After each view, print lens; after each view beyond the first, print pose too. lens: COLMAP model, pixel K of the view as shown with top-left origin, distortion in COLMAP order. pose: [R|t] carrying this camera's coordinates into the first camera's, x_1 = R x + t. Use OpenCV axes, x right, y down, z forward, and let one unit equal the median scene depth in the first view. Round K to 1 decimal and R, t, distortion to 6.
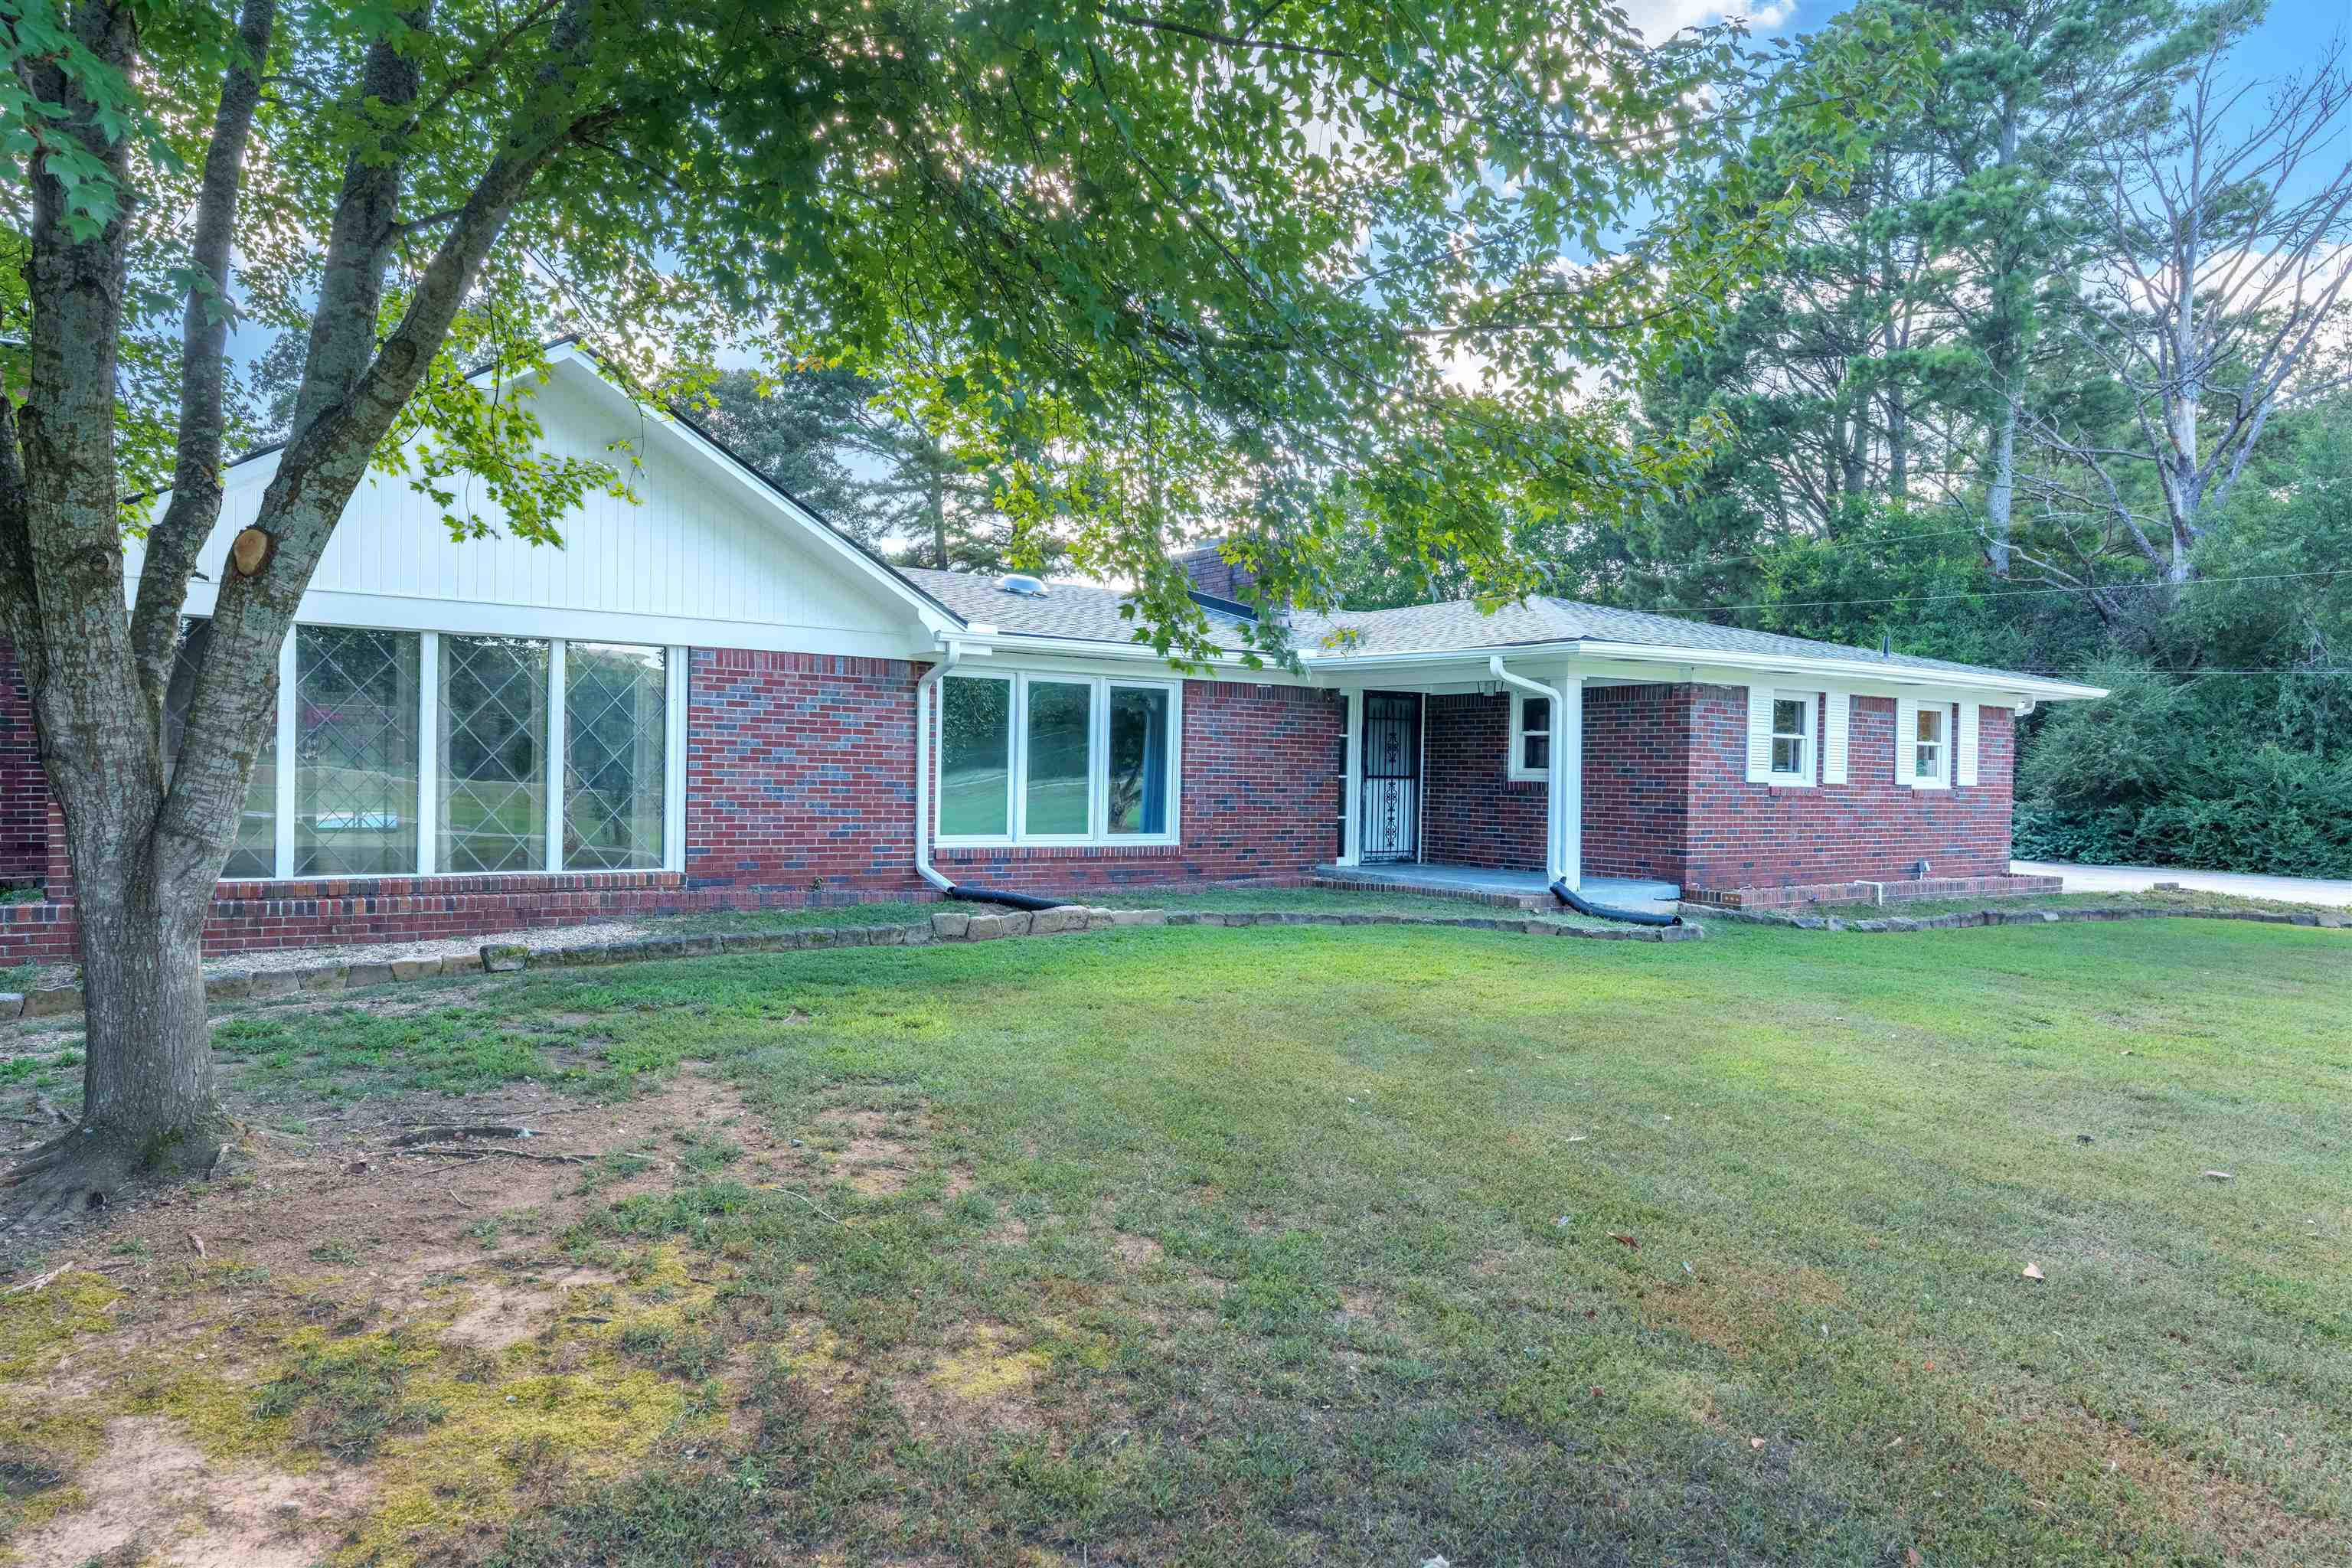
lens RADIAL K [[1507.5, 0, 1175.9], [0, 1507.5, 781.2], [0, 0, 1]] dist [0.000206, -0.000321]
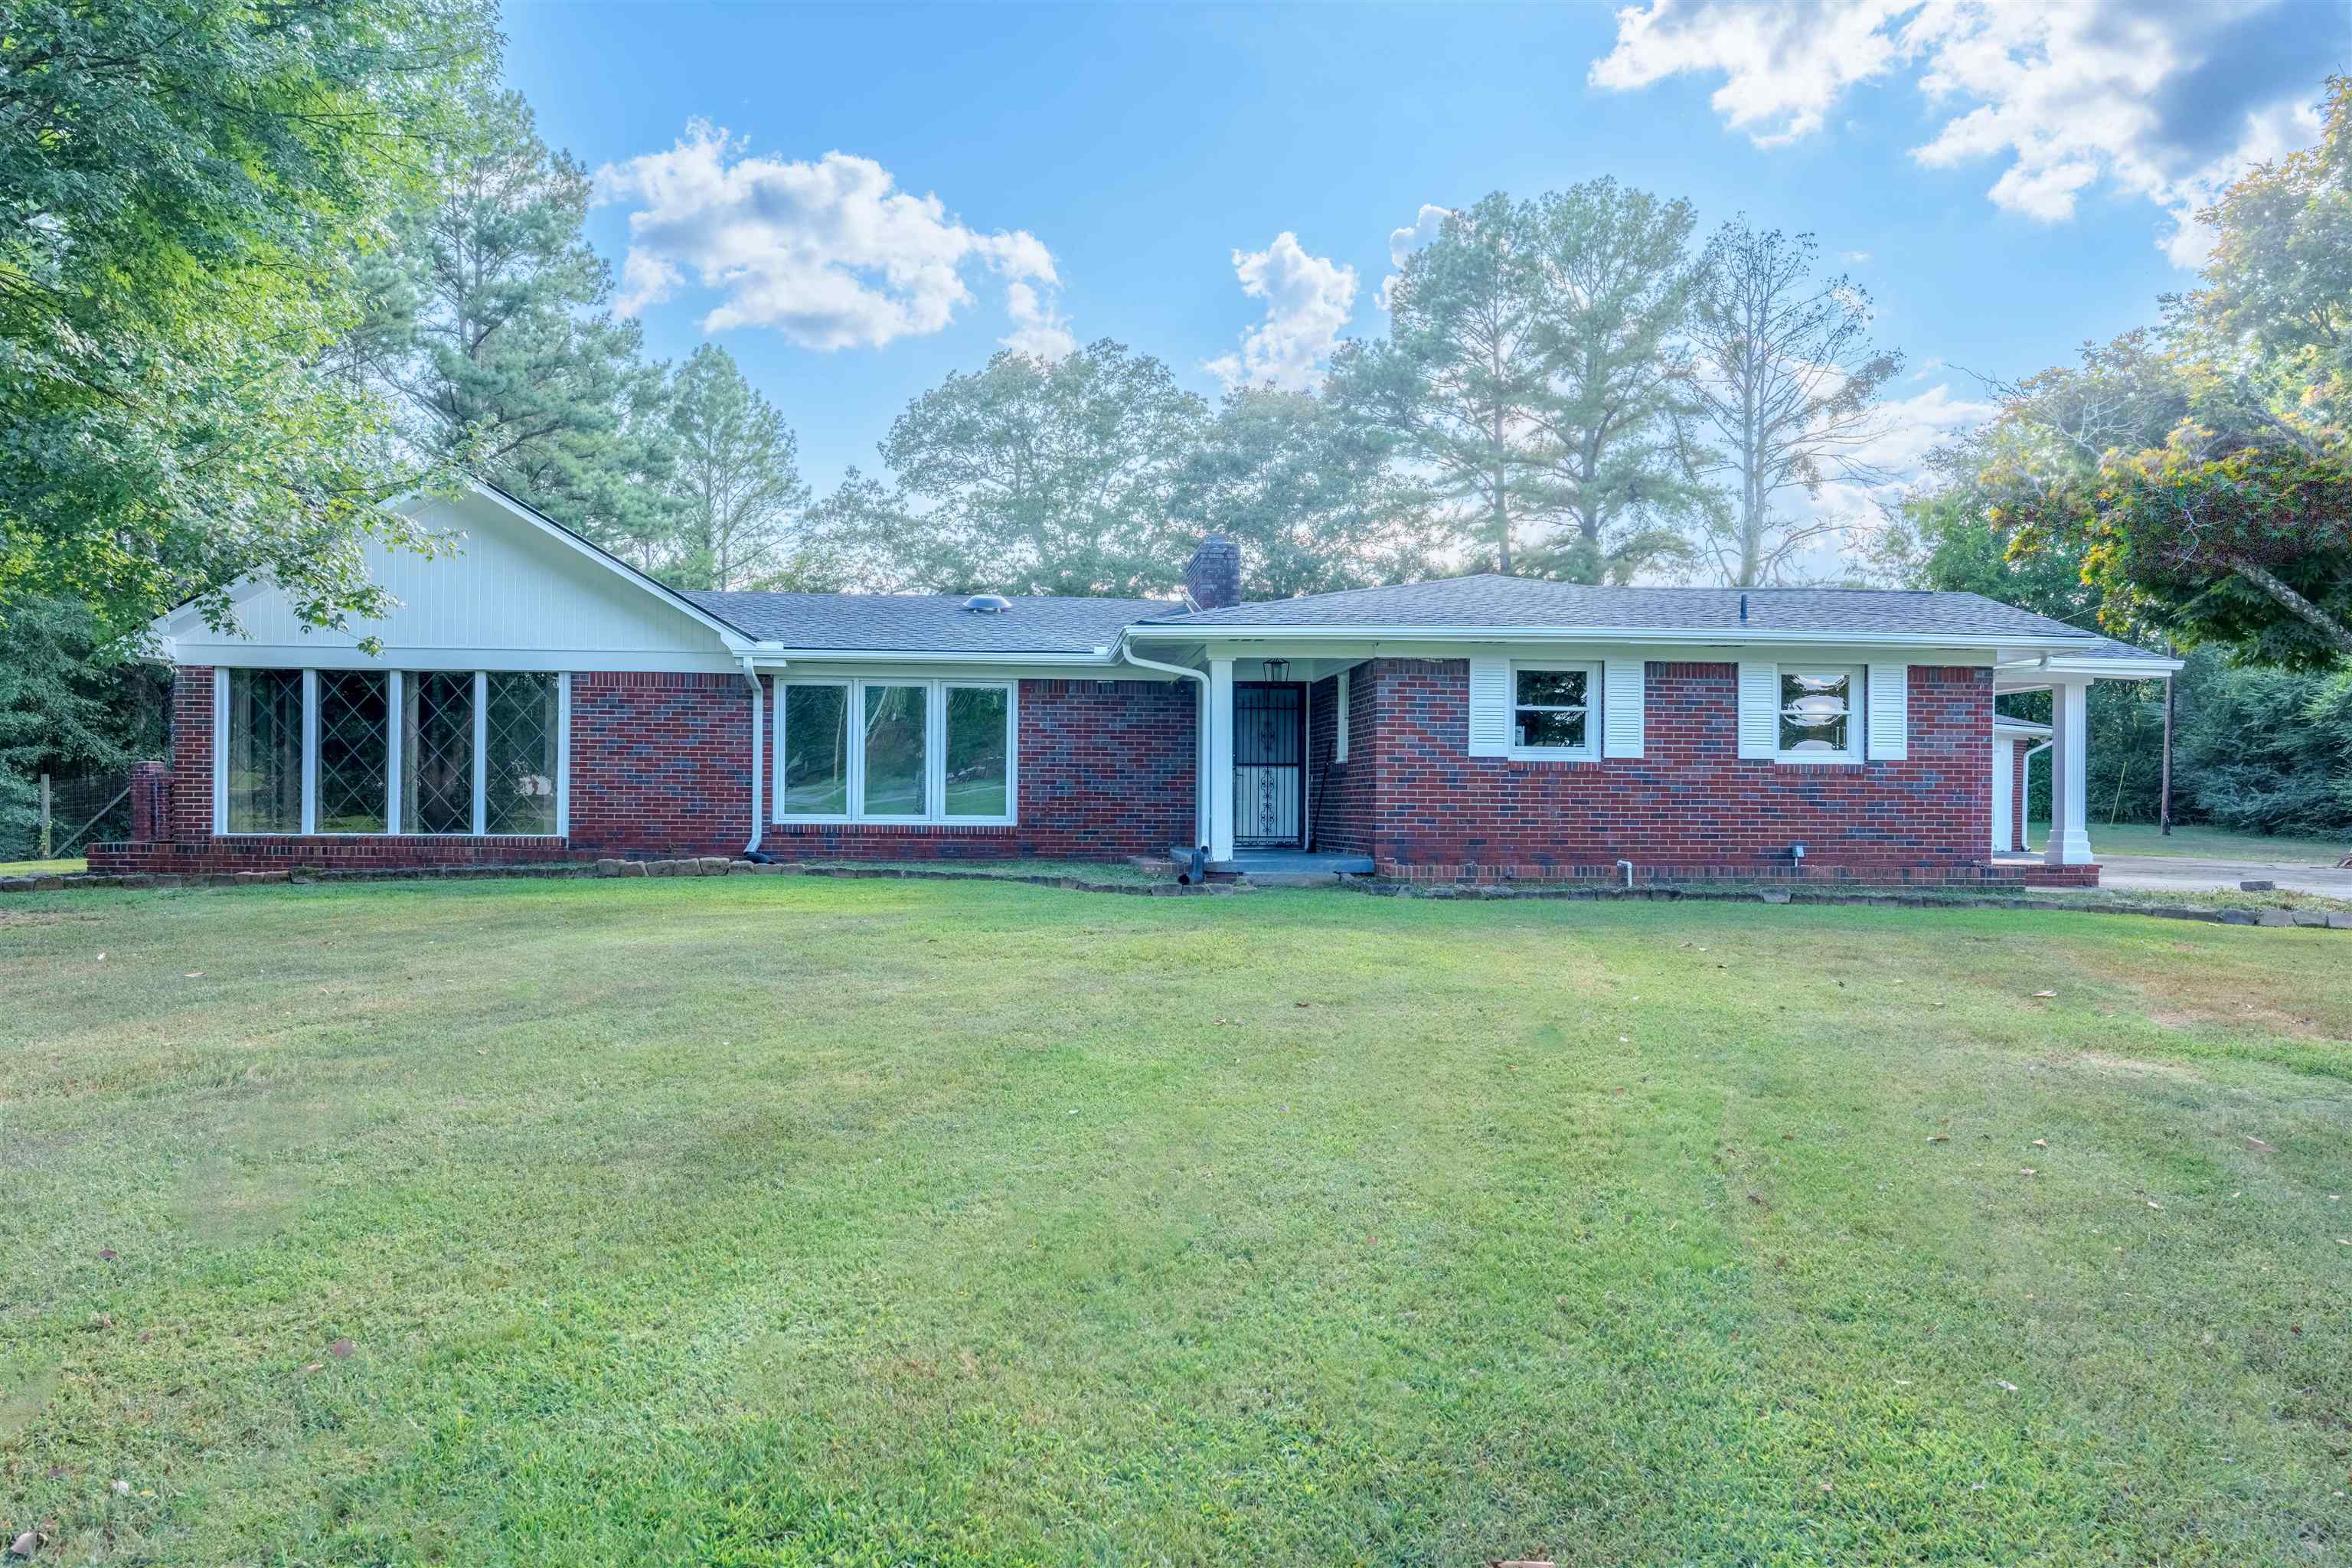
lens RADIAL K [[1732.5, 0, 1177.6], [0, 1732.5, 791.0], [0, 0, 1]] dist [-0.007312, -0.000726]
pose [[0.865600, -0.015806, -0.500486, 0.780792], [0.006094, 0.999760, -0.021035, 0.045625], [0.500699, 0.015158, 0.865489, -0.068204]]
